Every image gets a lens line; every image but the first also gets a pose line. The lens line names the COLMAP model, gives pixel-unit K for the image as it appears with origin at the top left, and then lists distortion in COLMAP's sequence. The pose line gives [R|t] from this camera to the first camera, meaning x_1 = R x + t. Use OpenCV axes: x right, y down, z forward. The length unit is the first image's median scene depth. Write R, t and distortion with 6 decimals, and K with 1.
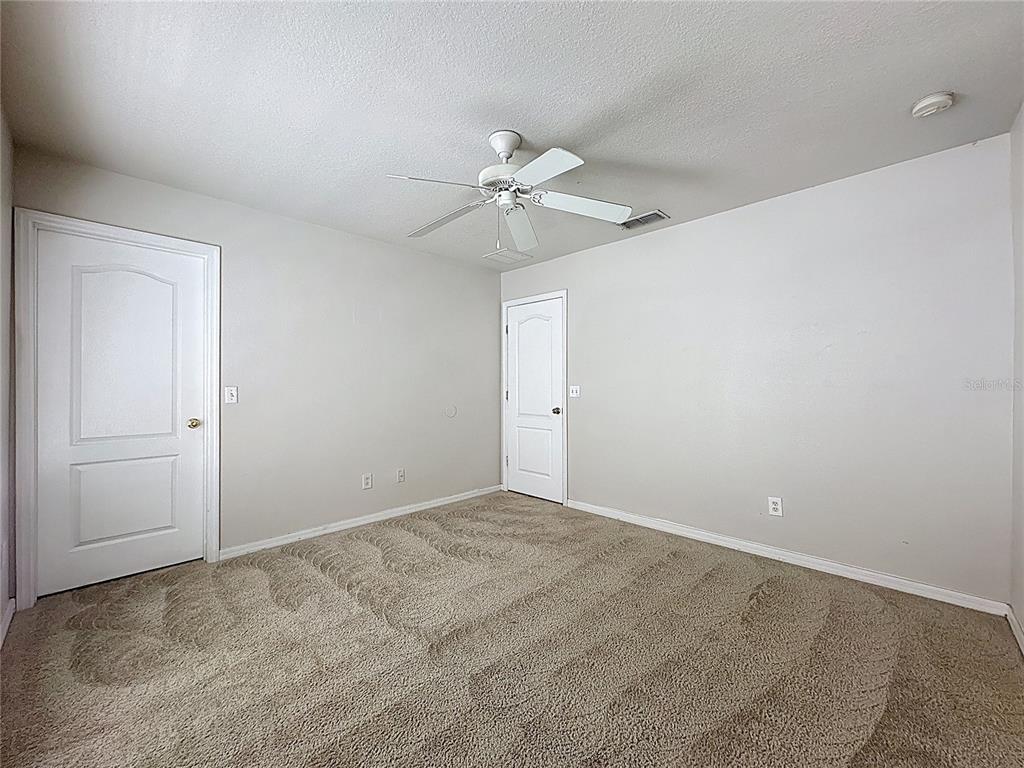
lens RADIAL K [[408.1, 0, 512.2], [0, 408.1, 382.6], [0, 0, 1]] dist [-0.000664, 0.000078]
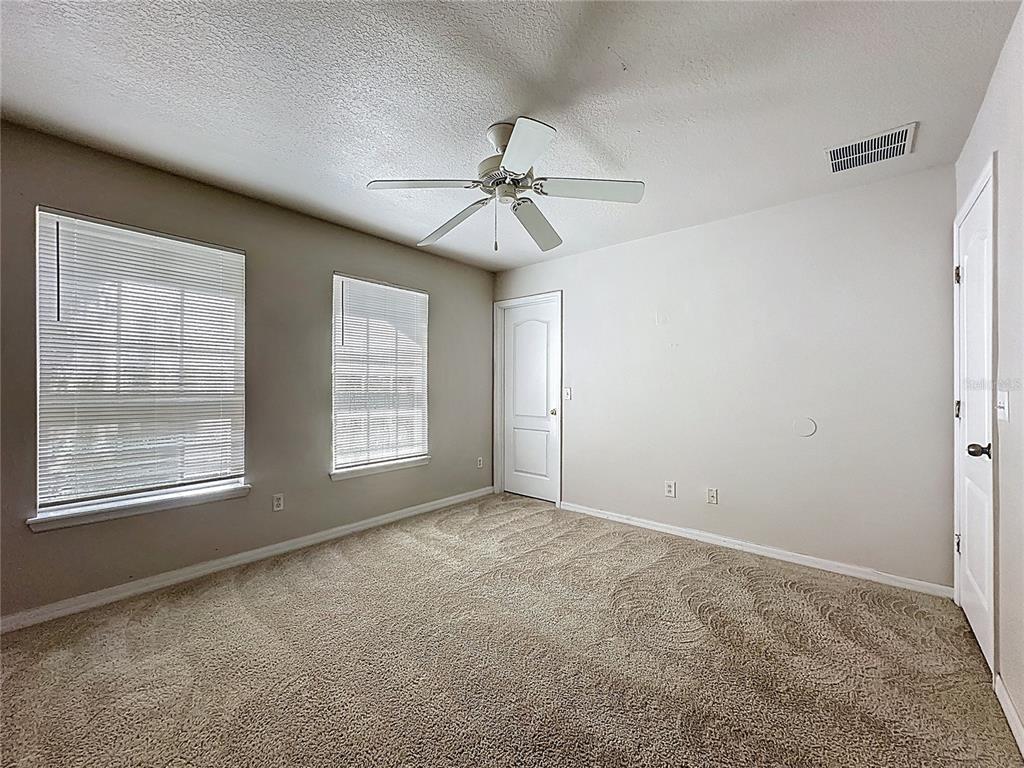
lens RADIAL K [[408.1, 0, 512.0], [0, 408.1, 386.6], [0, 0, 1]] dist [-0.000664, 0.000078]
pose [[0.082347, -0.000865, -0.996603, 0.682872], [0.000941, 0.999999, -0.000790, 0.006680], [0.996603, -0.000873, 0.082347, 0.685125]]
